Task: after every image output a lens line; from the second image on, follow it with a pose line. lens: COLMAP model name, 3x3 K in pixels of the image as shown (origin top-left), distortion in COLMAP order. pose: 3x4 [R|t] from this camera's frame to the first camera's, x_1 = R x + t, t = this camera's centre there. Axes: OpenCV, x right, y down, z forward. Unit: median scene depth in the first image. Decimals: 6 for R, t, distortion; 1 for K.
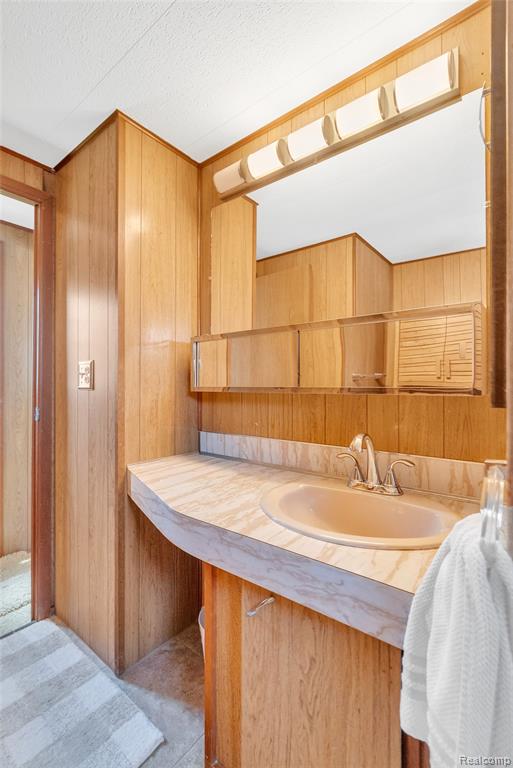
lens RADIAL K [[348.2, 0, 254.3], [0, 348.2, 379.2], [0, 0, 1]] dist [-0.007424, 0.002220]
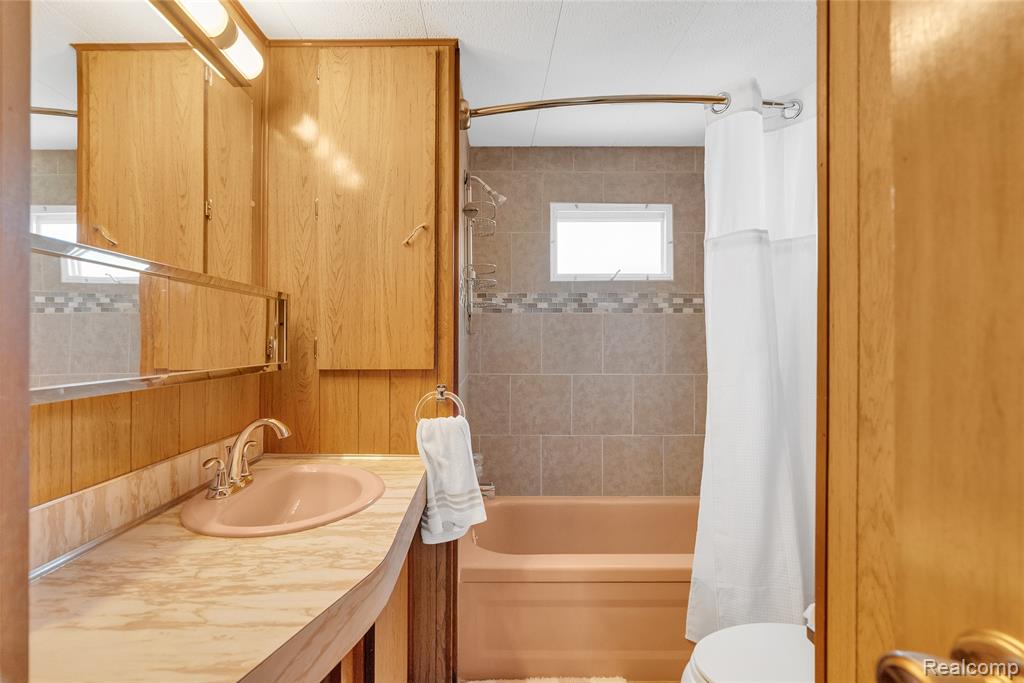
lens RADIAL K [[464.2, 0, 507.1], [0, 464.2, 340.4], [0, 0, 1]] dist [-0.007424, 0.002220]
pose [[-0.634208, 0.005914, 0.773140, -0.910024], [0.005668, 0.999979, -0.003000, -0.016834], [-0.773142, 0.002480, -0.634228, 1.211610]]
